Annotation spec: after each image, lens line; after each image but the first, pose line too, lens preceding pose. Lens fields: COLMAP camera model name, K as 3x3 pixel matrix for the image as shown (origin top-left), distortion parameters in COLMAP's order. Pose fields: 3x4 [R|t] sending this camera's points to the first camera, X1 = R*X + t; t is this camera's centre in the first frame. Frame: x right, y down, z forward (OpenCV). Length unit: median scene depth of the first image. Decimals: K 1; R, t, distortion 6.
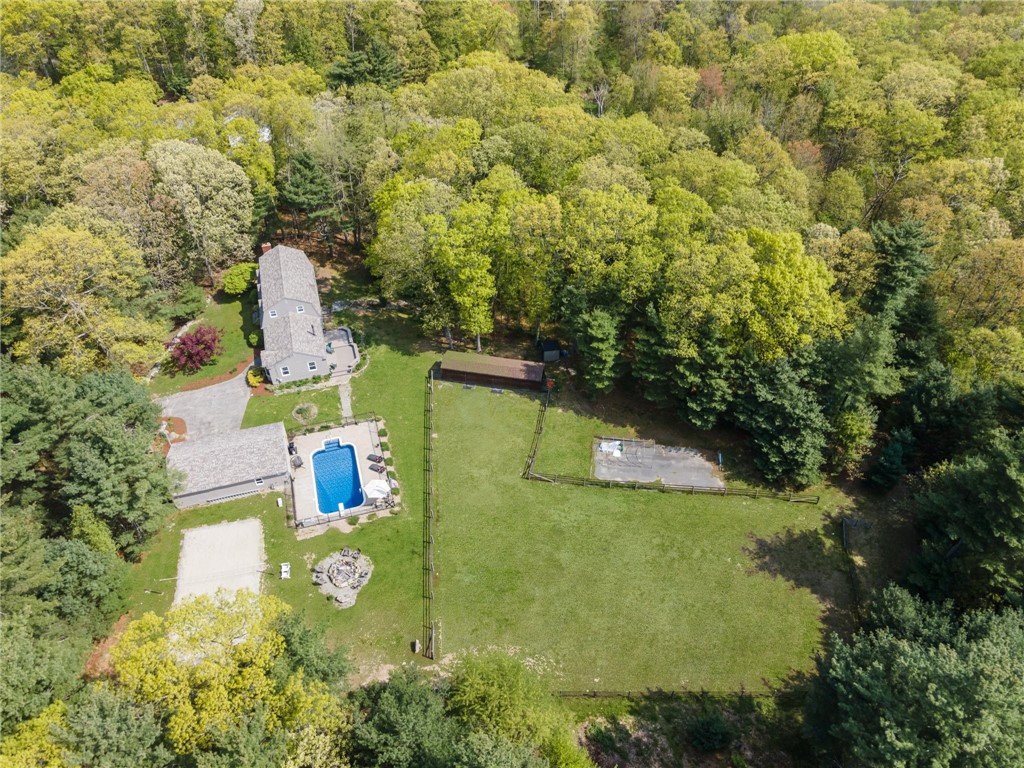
lens RADIAL K [[749.1, 0, 509.2], [0, 749.1, 385.6], [0, 0, 1]] dist [0.037141, -0.000677]
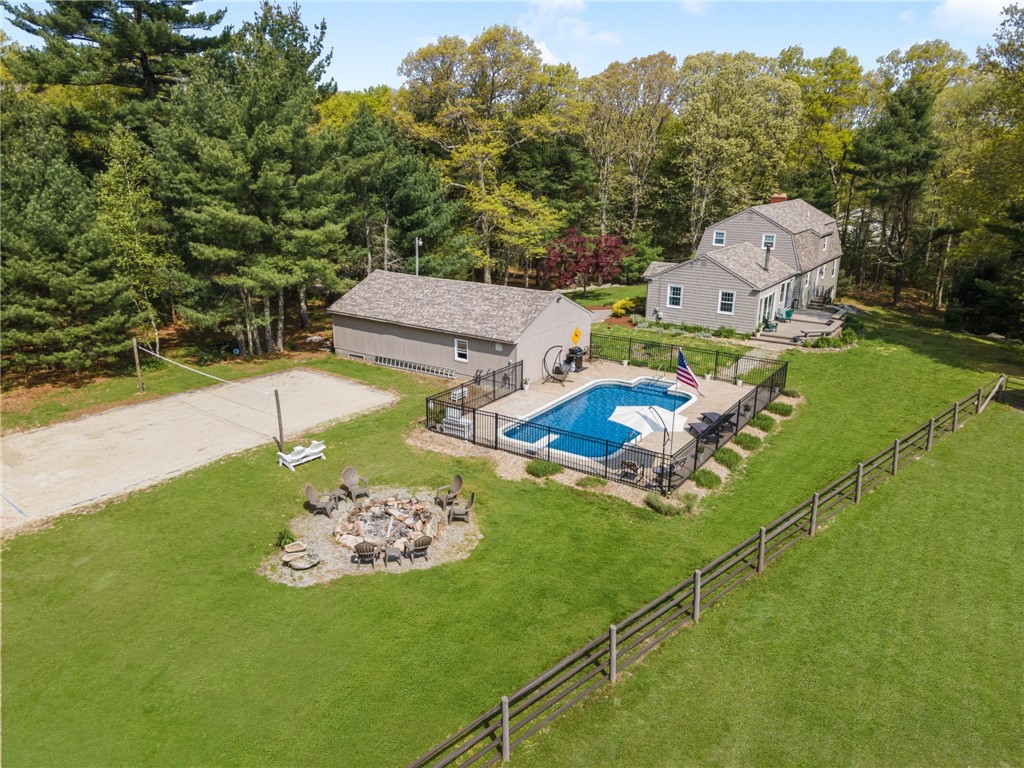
lens RADIAL K [[749.1, 0, 509.2], [0, 749.1, 385.6], [0, 0, 1]] dist [0.037141, -0.000677]
pose [[0.638949, 0.243195, -0.729795, 0.016313], [-0.532021, 0.824932, -0.190895, 0.200968], [0.555606, 0.510238, 0.656474, 0.684434]]
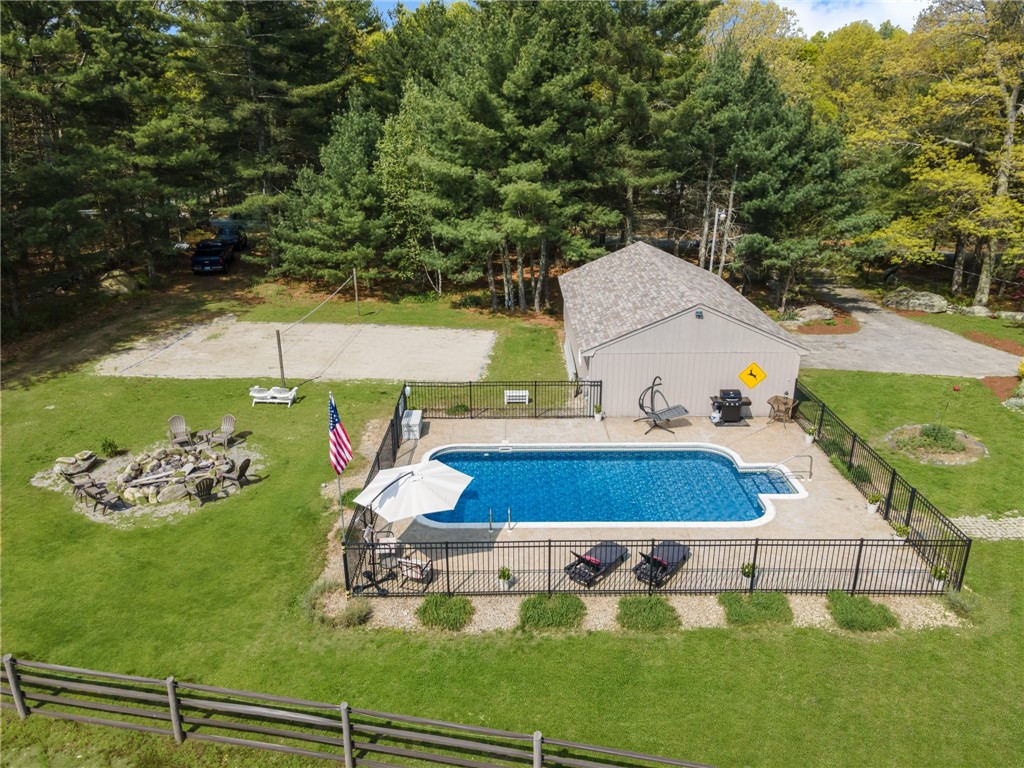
lens RADIAL K [[749.1, 0, 509.2], [0, 749.1, 385.6], [0, 0, 1]] dist [0.037141, -0.000677]
pose [[-0.276828, 0.349868, -0.894963, 0.004712], [-0.644706, 0.623003, 0.442969, 0.000795], [0.712545, 0.699614, 0.053097, 0.904219]]
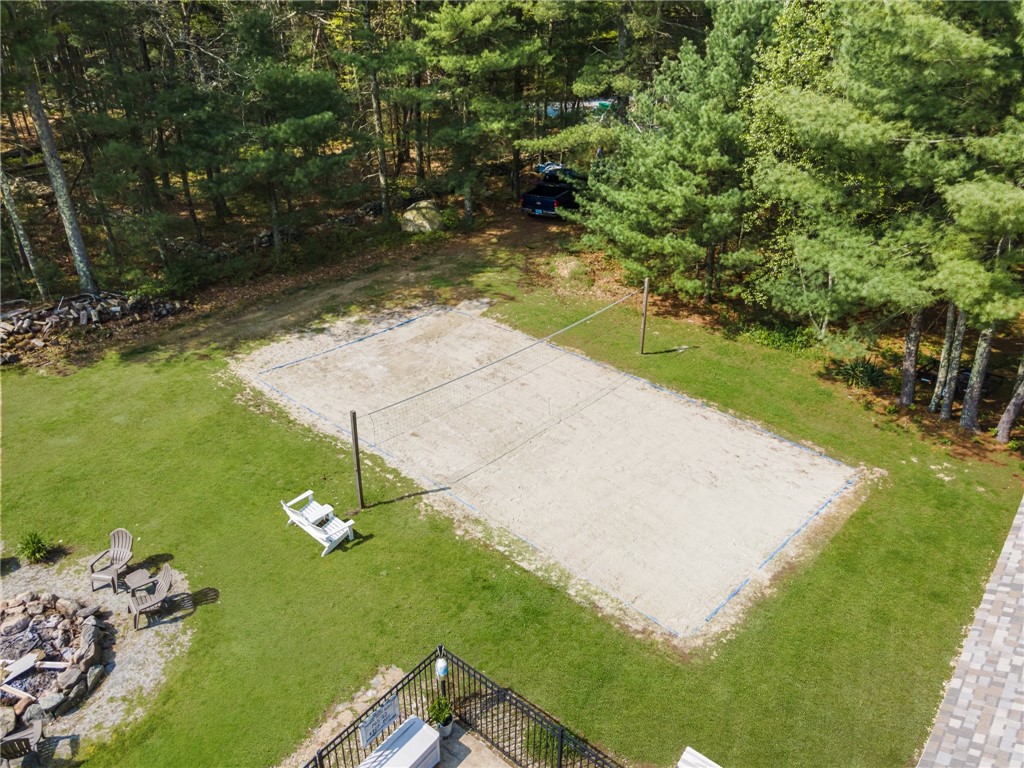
lens RADIAL K [[749.1, 0, 509.2], [0, 749.1, 385.6], [0, 0, 1]] dist [0.037141, -0.000677]
pose [[-0.826011, 0.279319, -0.489577, -0.212740], [-0.372565, 0.381223, 0.846088, 0.026428], [0.422966, 0.881277, -0.210830, 0.881453]]
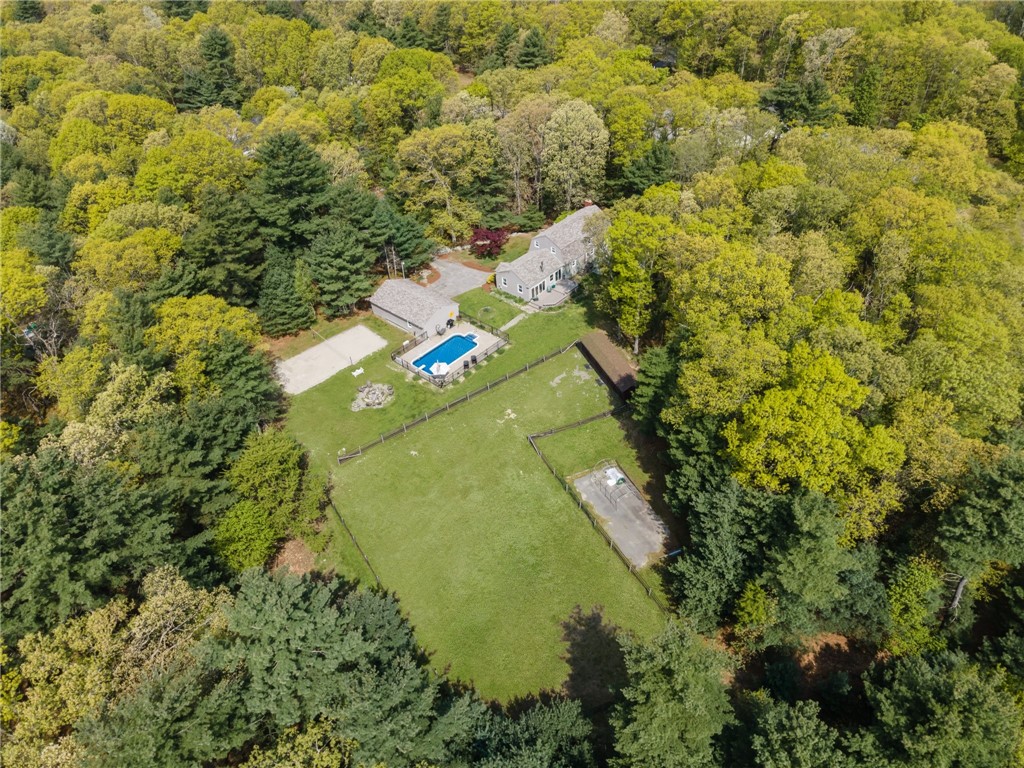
lens RADIAL K [[749.1, 0, 509.2], [0, 749.1, 385.6], [0, 0, 1]] dist [0.037141, -0.000677]
pose [[0.523725, 0.519739, -0.674969, 0.705401], [-0.535927, 0.816904, 0.213192, -0.162391], [0.662189, 0.250080, 0.706375, 0.162243]]
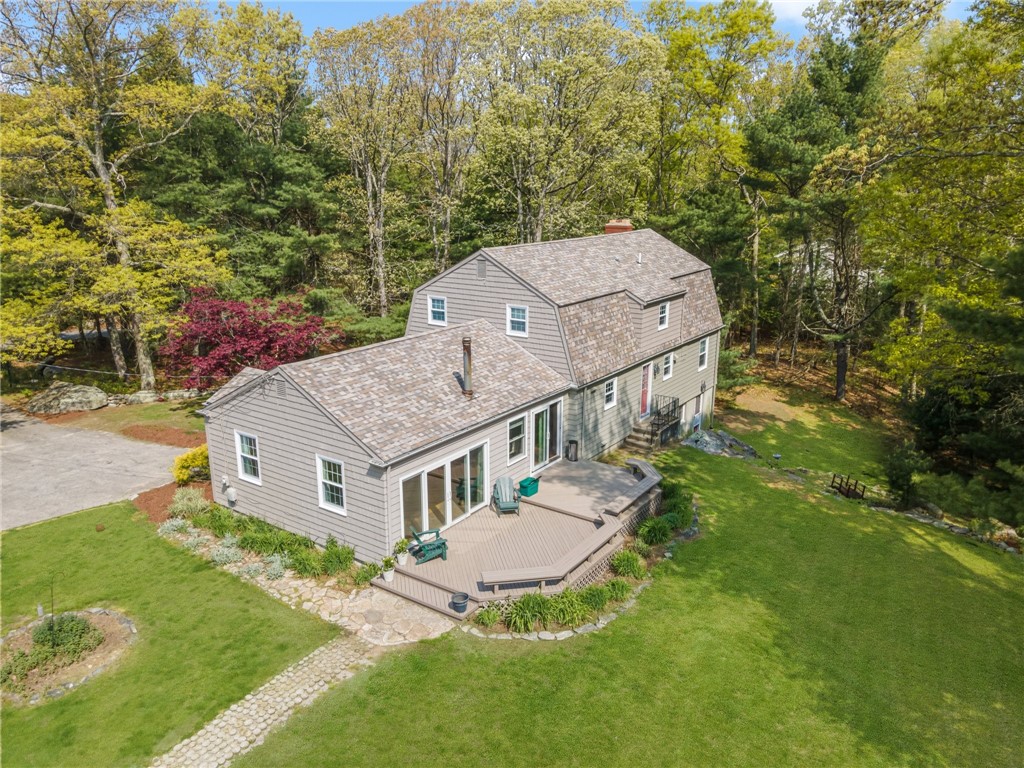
lens RADIAL K [[749.1, 0, 509.2], [0, 749.1, 385.6], [0, 0, 1]] dist [0.037141, -0.000677]
pose [[0.625854, 0.215098, -0.749693, -0.097708], [-0.532513, 0.820152, -0.209236, -0.033044], [0.569856, 0.530172, 0.627838, 0.962918]]
